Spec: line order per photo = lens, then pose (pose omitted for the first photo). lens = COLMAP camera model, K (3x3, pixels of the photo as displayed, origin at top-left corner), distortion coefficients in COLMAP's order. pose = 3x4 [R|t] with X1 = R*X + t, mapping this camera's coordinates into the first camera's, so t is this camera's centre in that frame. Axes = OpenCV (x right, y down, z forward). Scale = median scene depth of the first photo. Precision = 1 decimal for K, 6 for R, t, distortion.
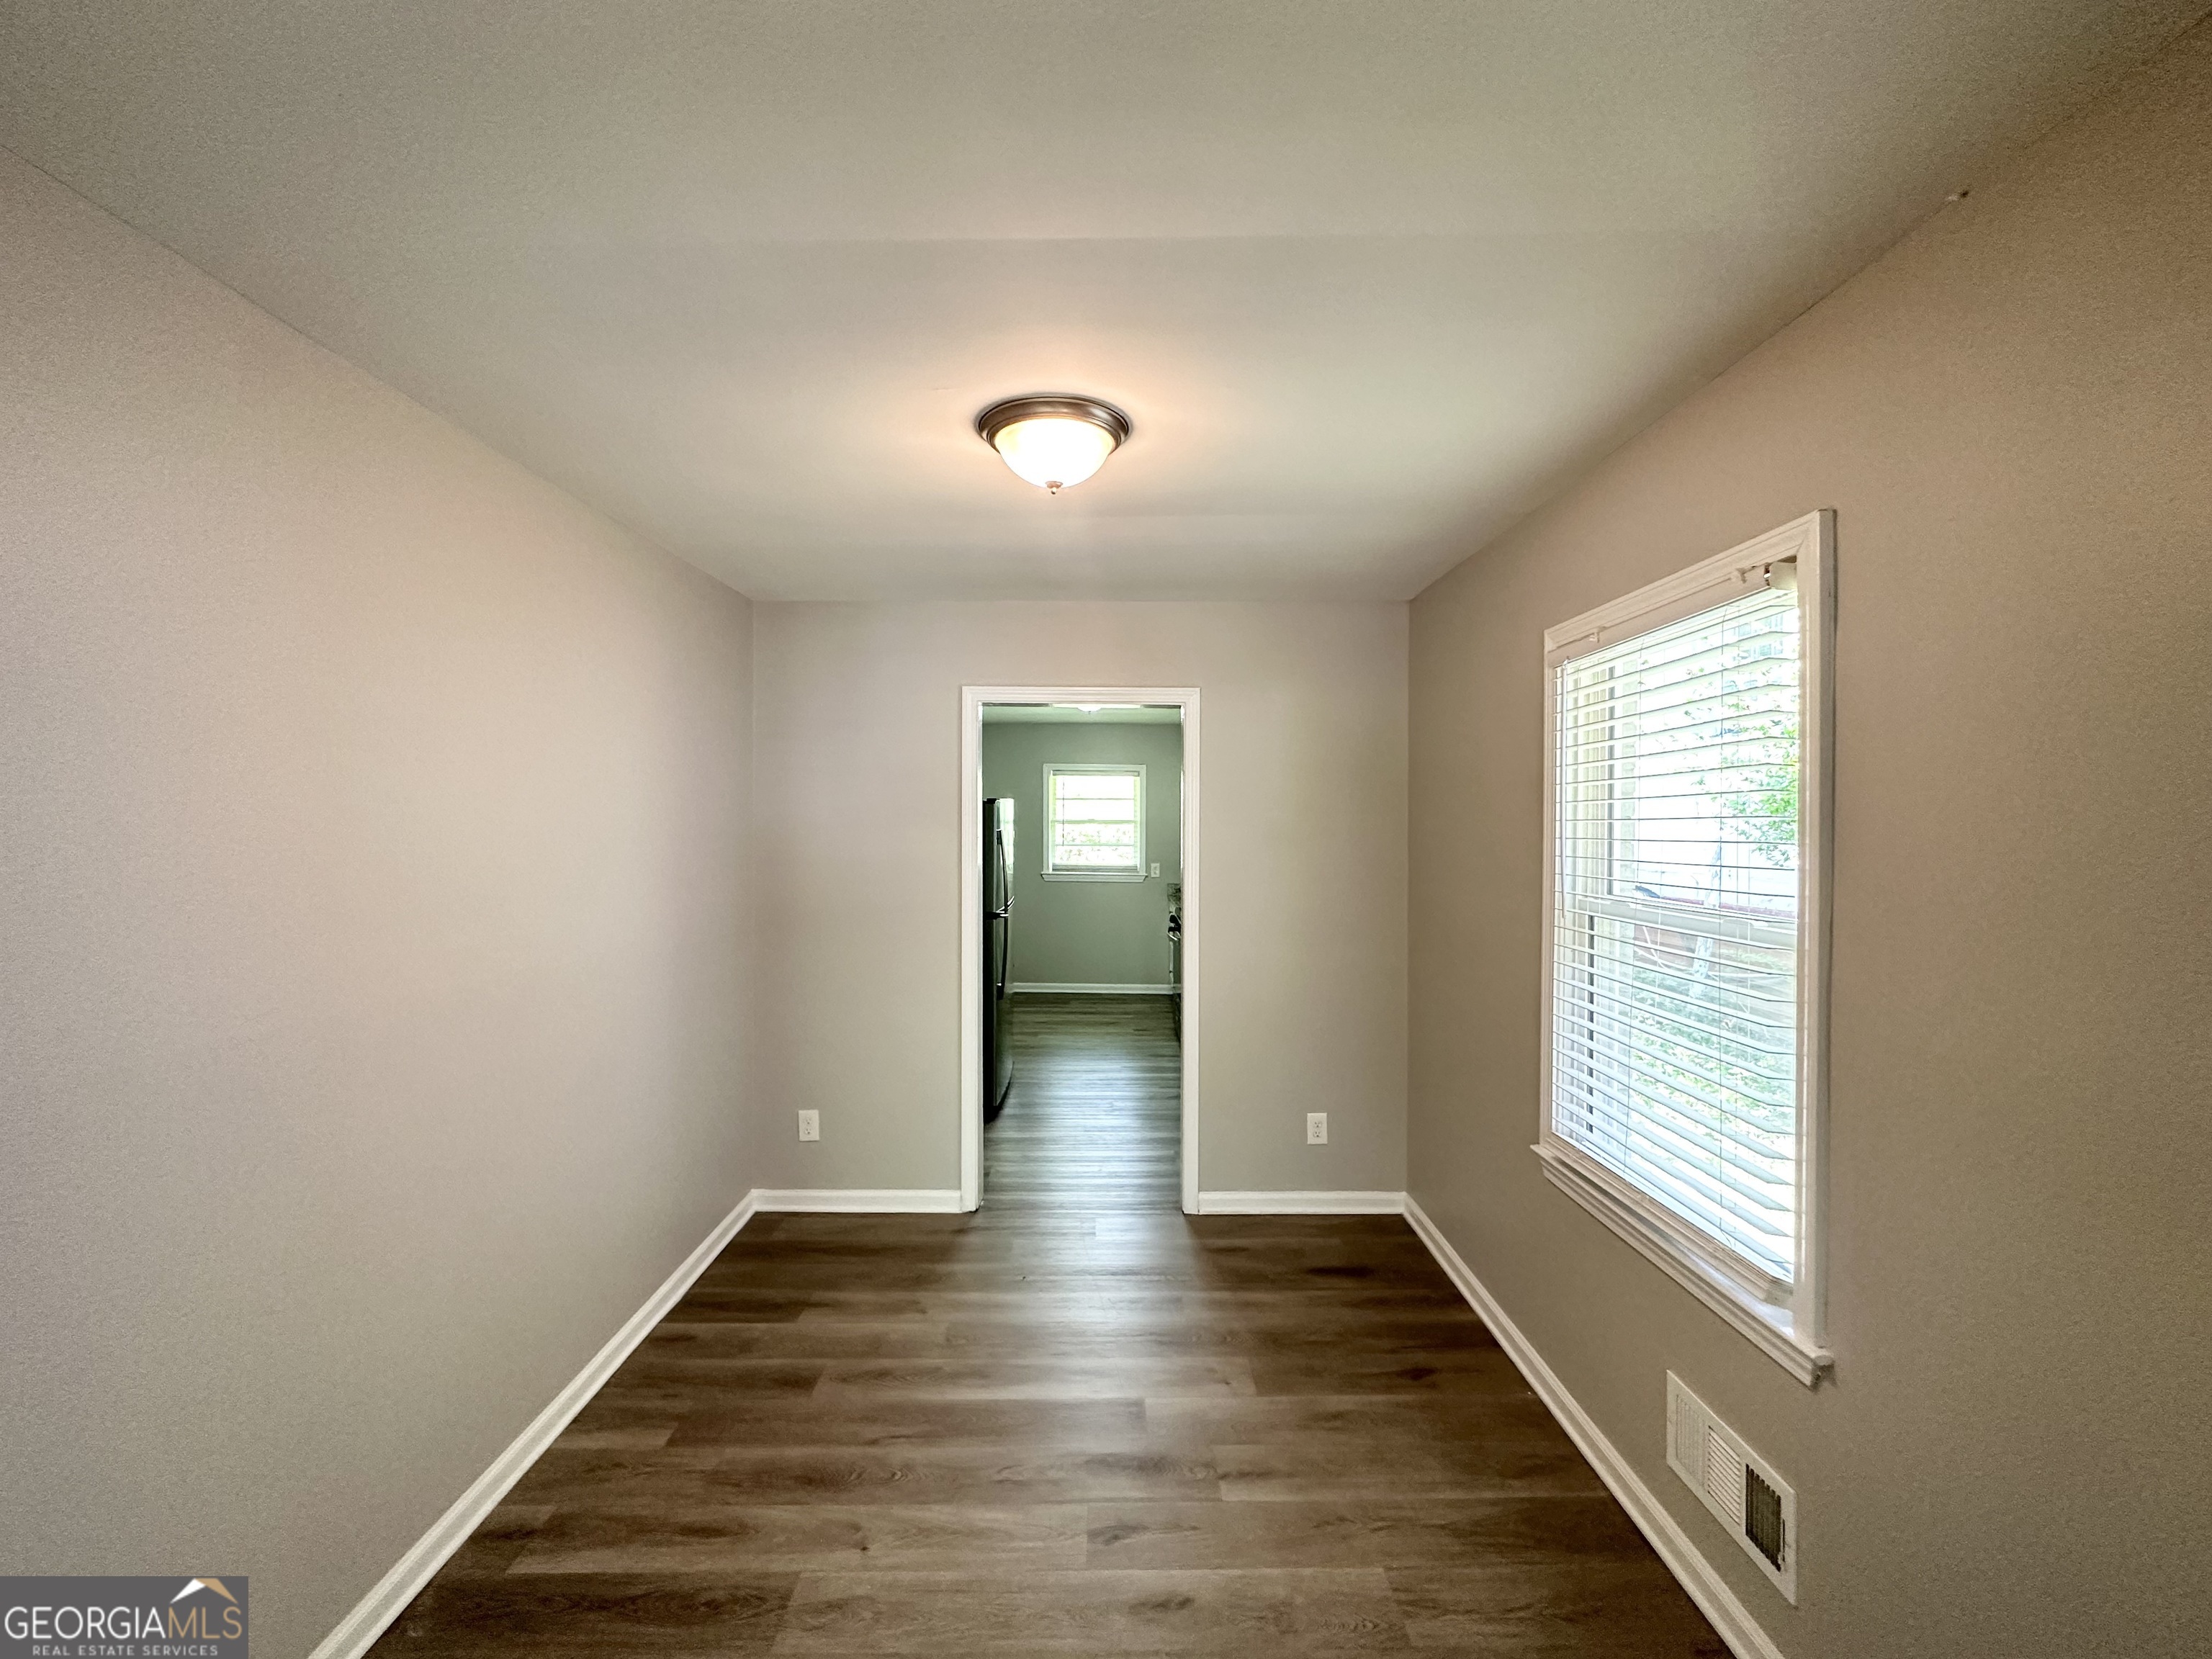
lens RADIAL K [[876.6, 0, 1106.0], [0, 876.6, 829.5], [0, 0, 1]] dist [0.000261, 0.000107]
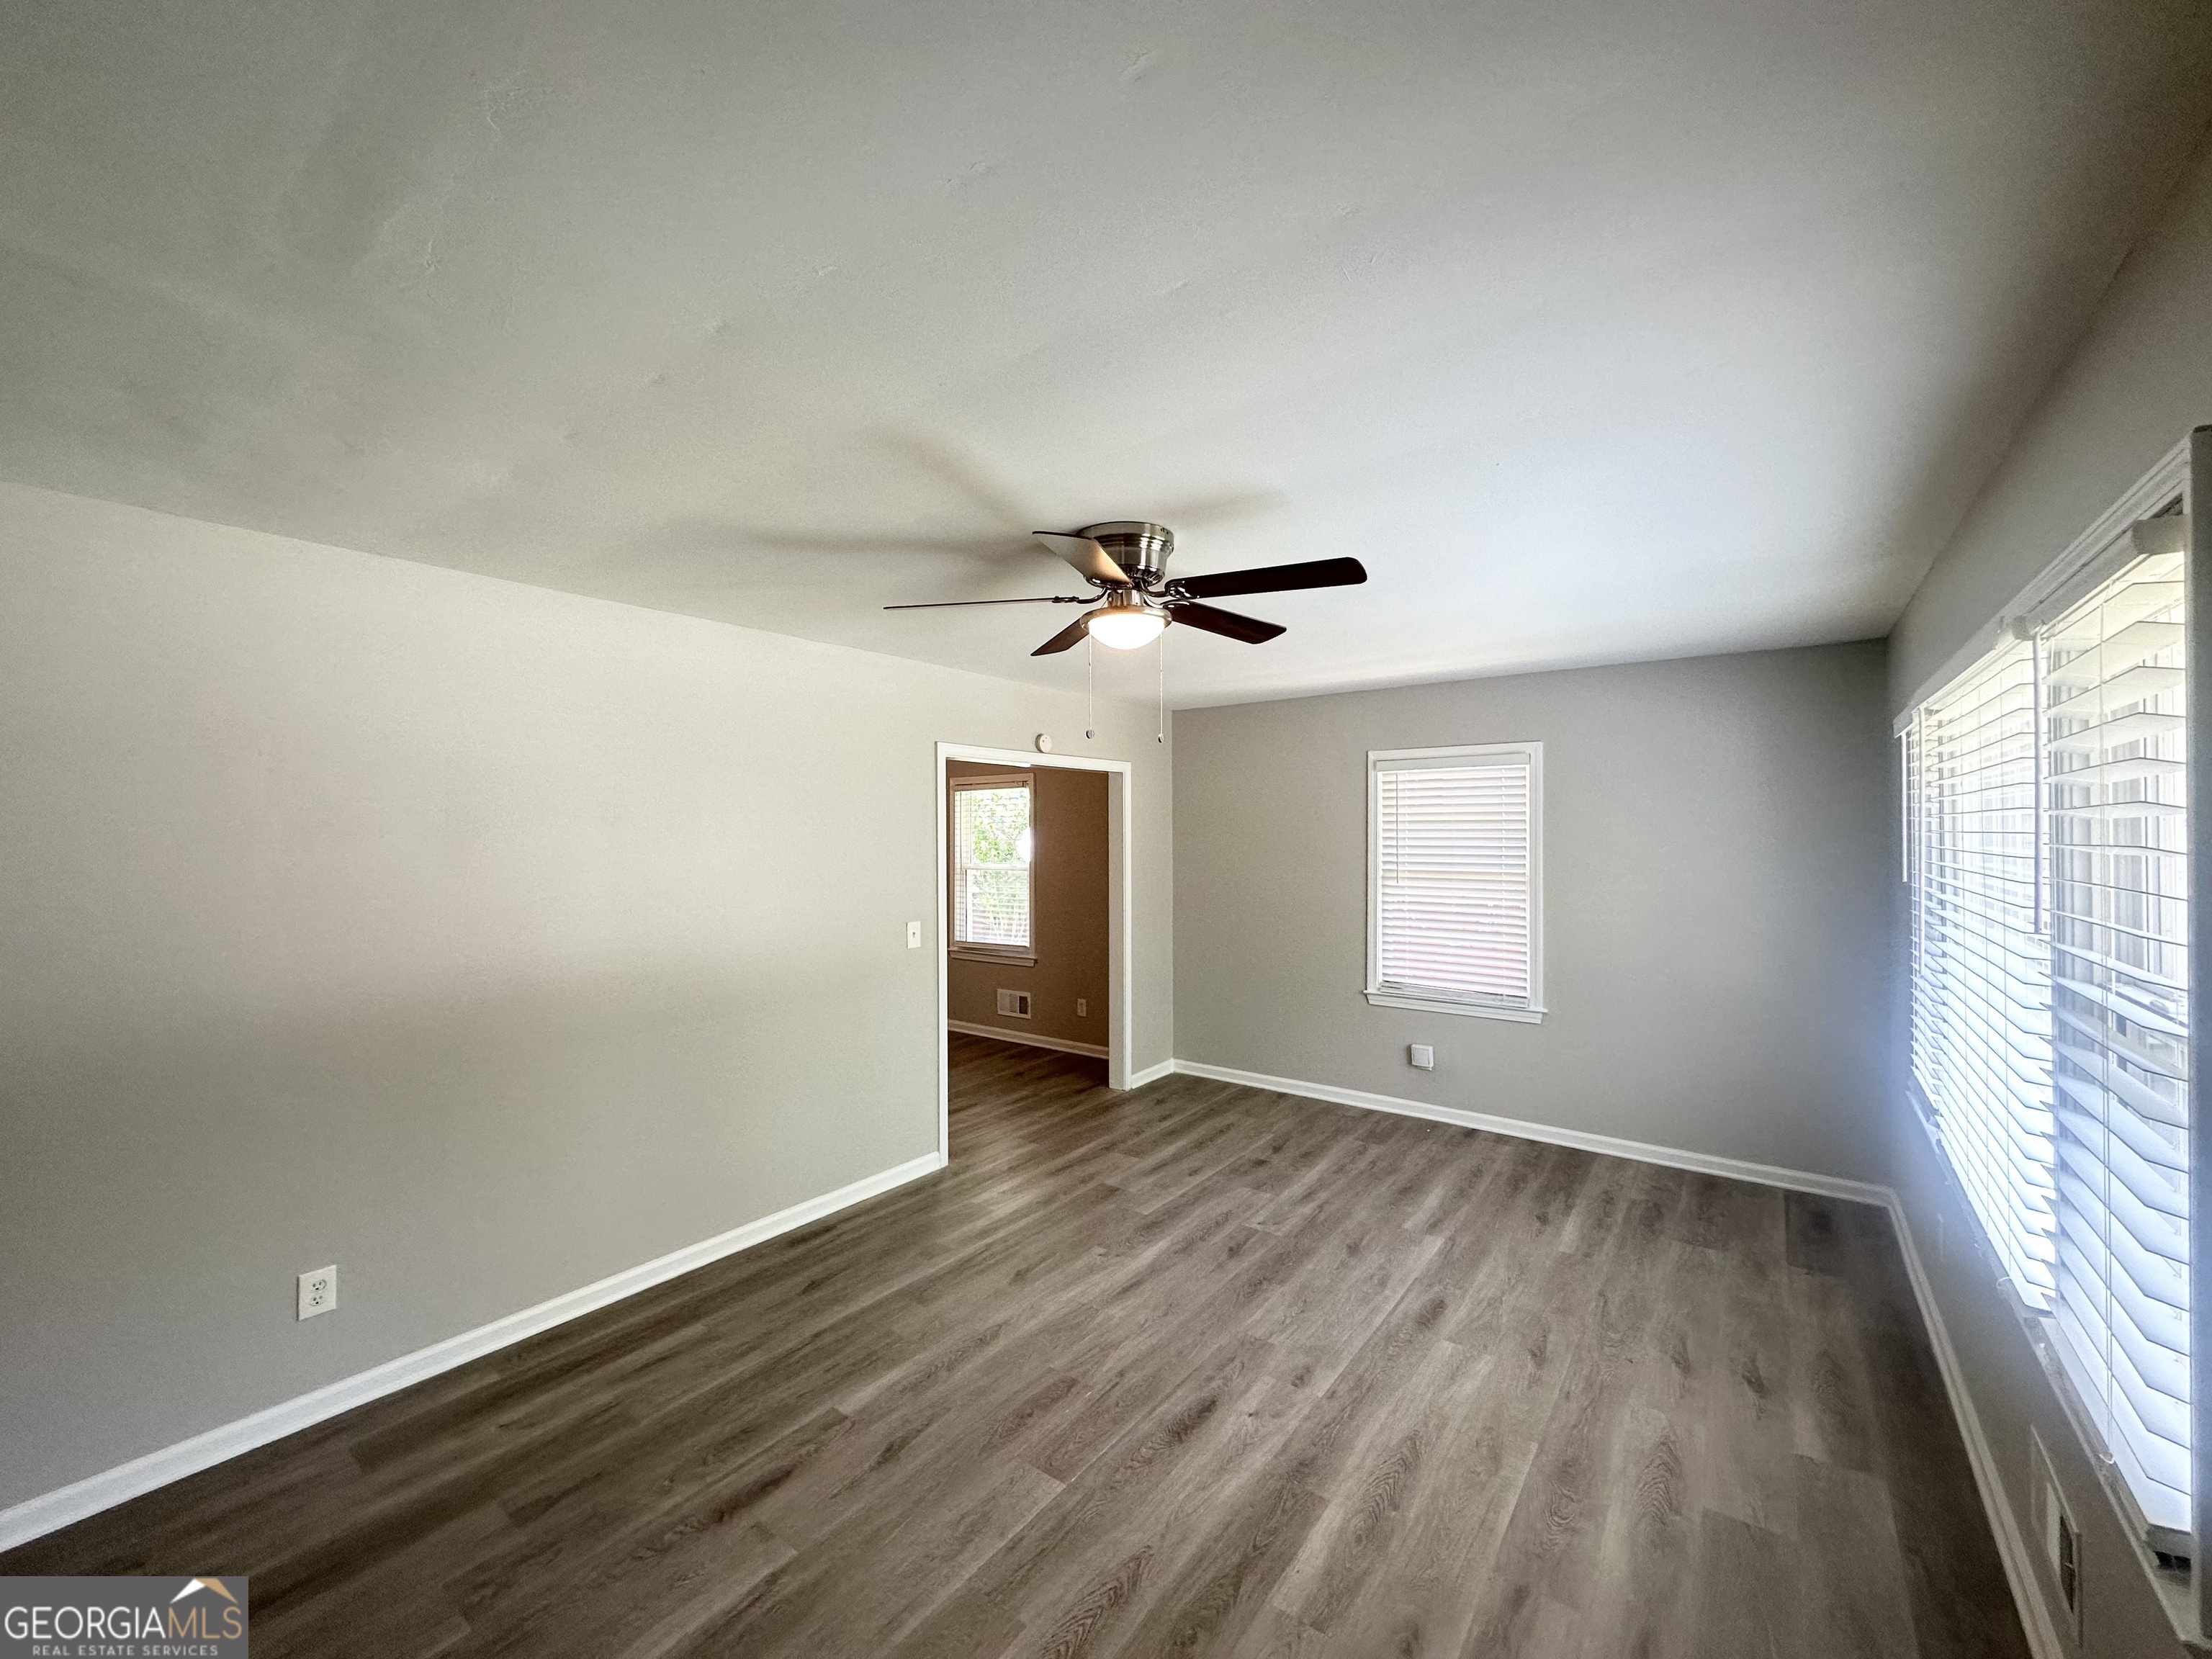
lens RADIAL K [[876.6, 0, 1106.0], [0, 876.6, 829.5], [0, 0, 1]] dist [0.000261, 0.000107]
pose [[0.608587, -0.002831, 0.793482, -1.084115], [0.014173, 0.999873, -0.007302, -0.012596], [-0.793361, 0.015690, 0.608549, -0.873411]]
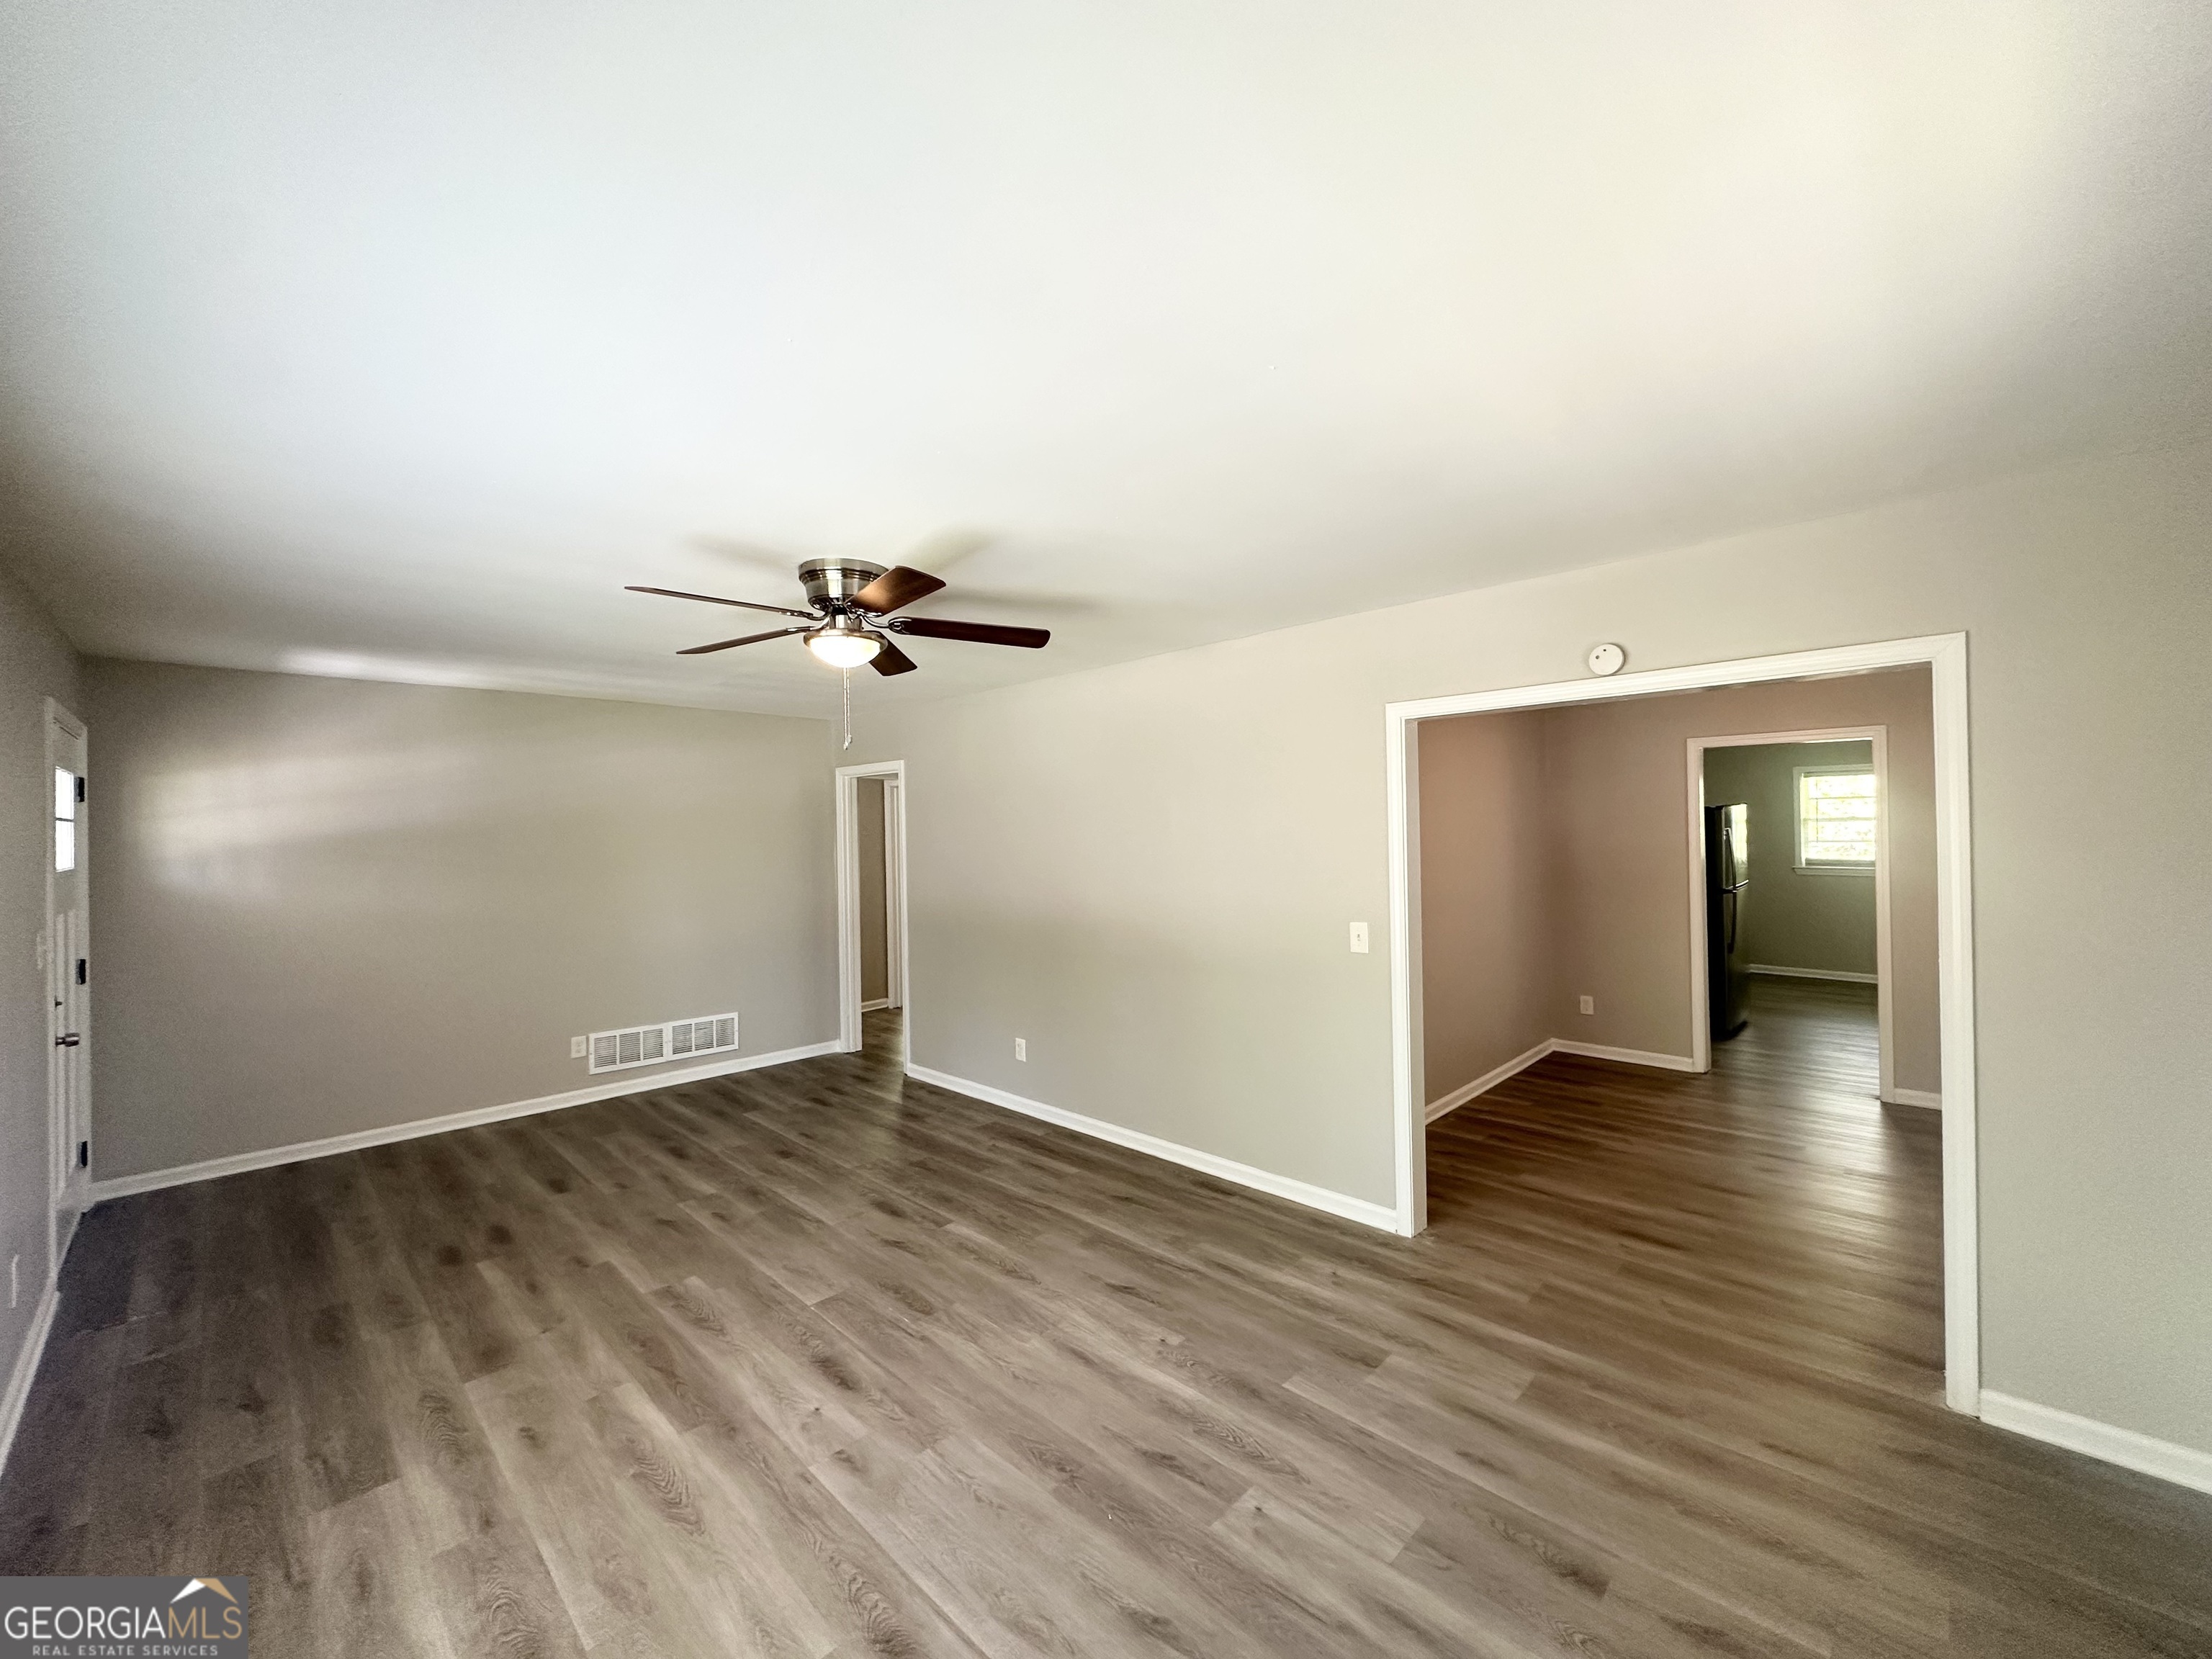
lens RADIAL K [[876.6, 0, 1106.0], [0, 876.6, 829.5], [0, 0, 1]] dist [0.000261, 0.000107]
pose [[0.707621, -0.021292, -0.706271, 0.210727], [0.018444, 0.999762, -0.011661, -0.000429], [0.706351, -0.004775, 0.707846, -0.863009]]
